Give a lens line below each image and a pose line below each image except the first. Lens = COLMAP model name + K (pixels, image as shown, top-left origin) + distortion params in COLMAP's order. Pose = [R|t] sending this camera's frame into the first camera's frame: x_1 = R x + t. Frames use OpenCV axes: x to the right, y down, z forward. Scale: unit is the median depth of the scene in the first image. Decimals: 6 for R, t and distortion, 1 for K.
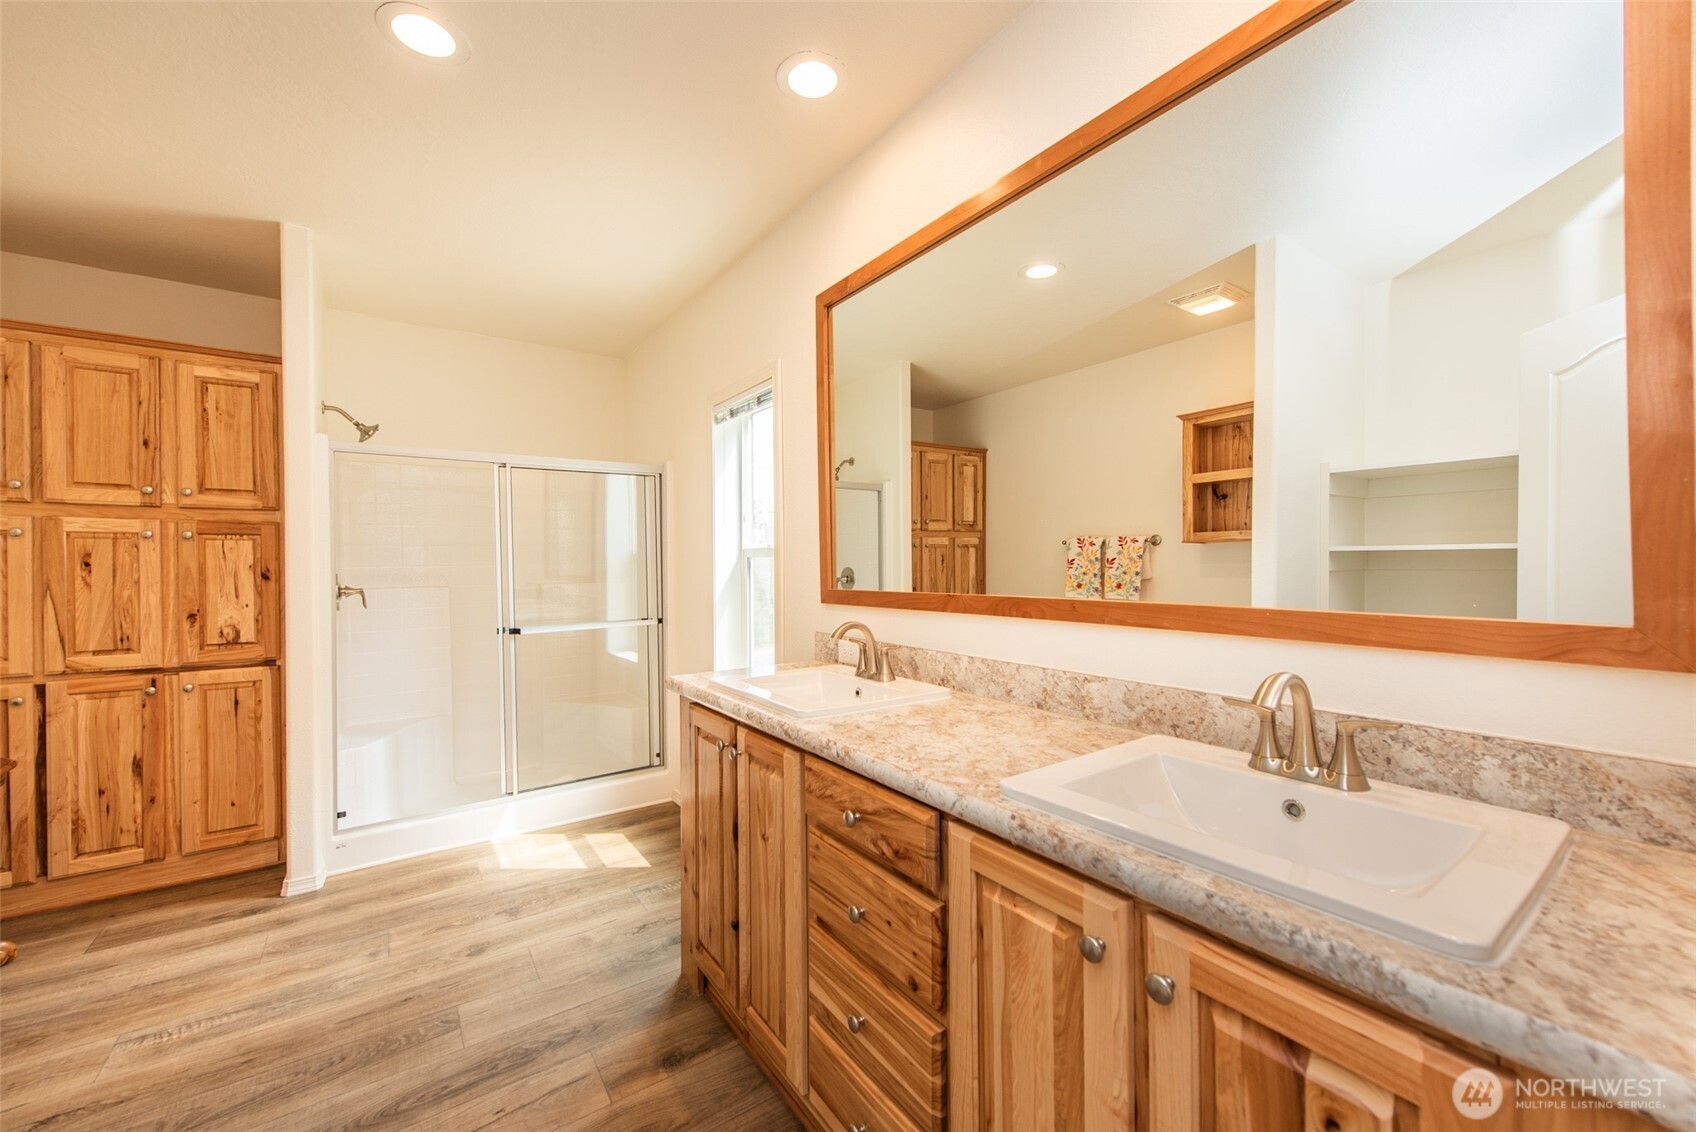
lens RADIAL K [[659.1, 0, 849.9], [0, 659.1, 571.0], [0, 0, 1]] dist [0.009500, -0.002426]
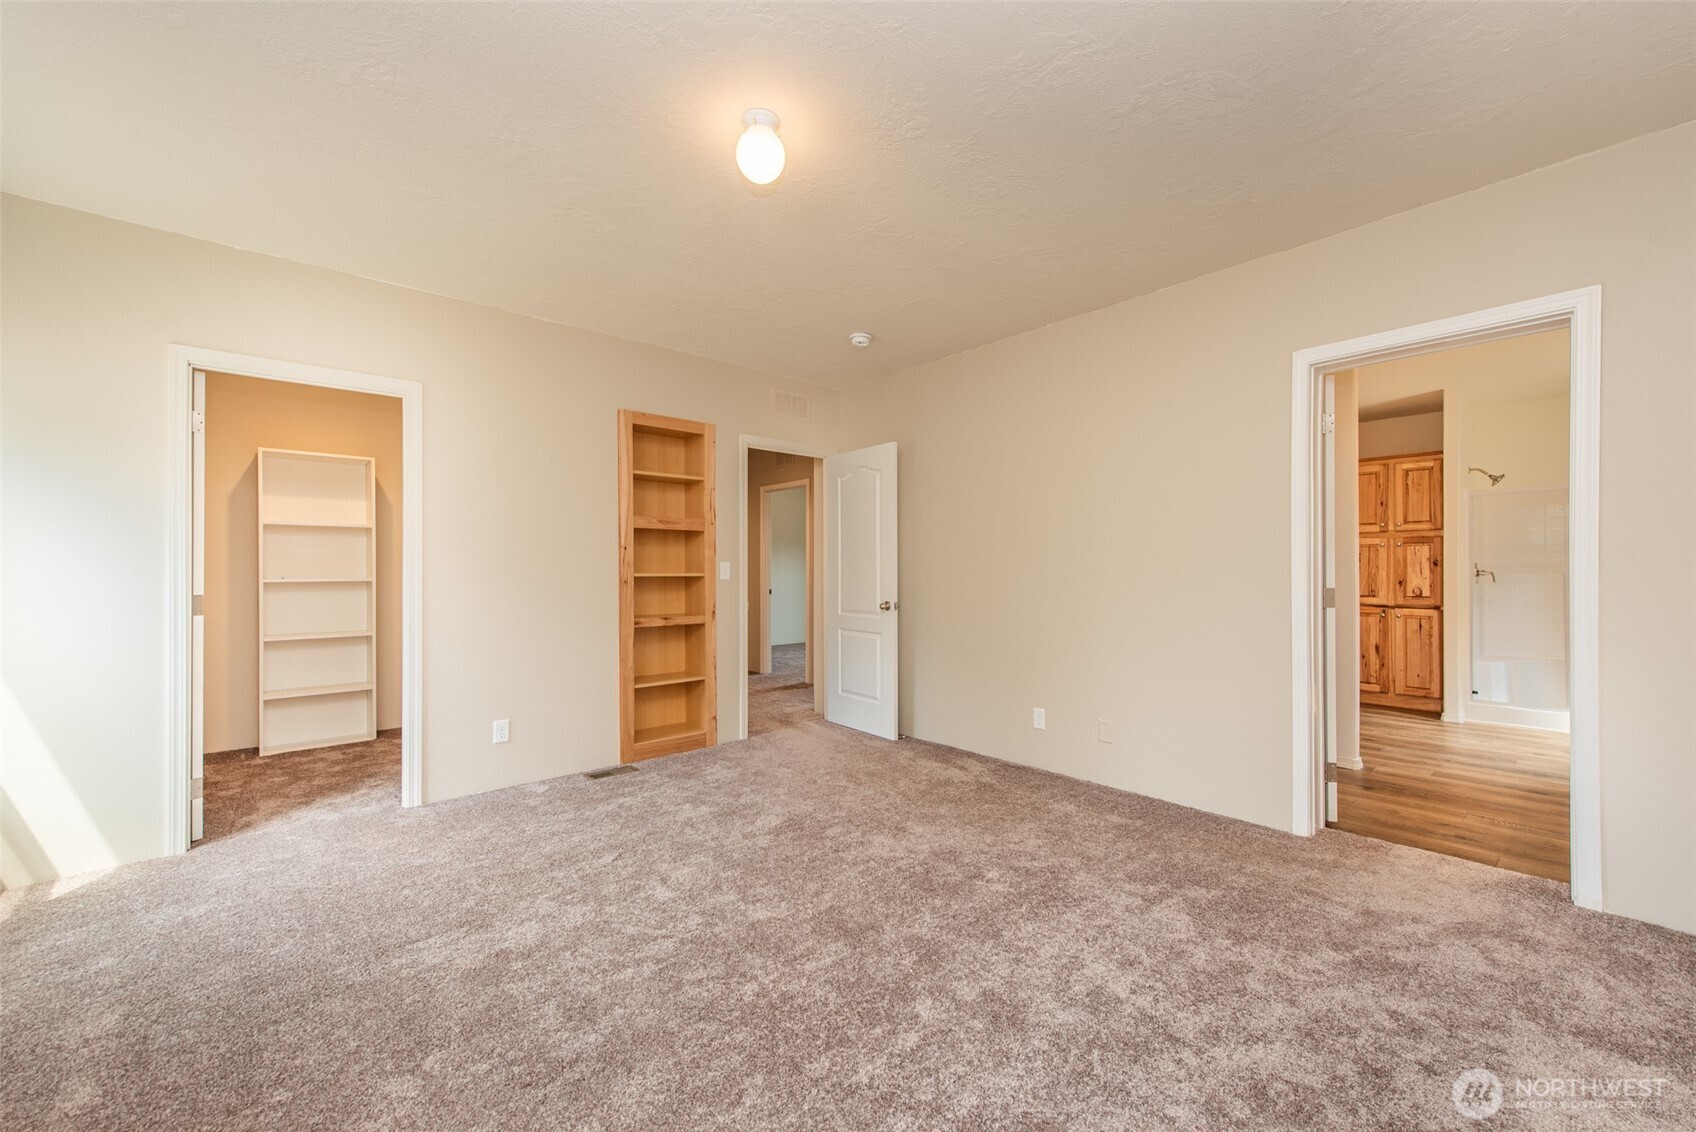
lens RADIAL K [[659.1, 0, 849.3], [0, 659.1, 570.3], [0, 0, 1]] dist [0.009500, -0.002426]
pose [[0.123672, 0.005050, -0.992310, 0.890548], [-0.004558, 0.999979, 0.004521, 0.027782], [0.992313, 0.003964, 0.123693, -1.007954]]
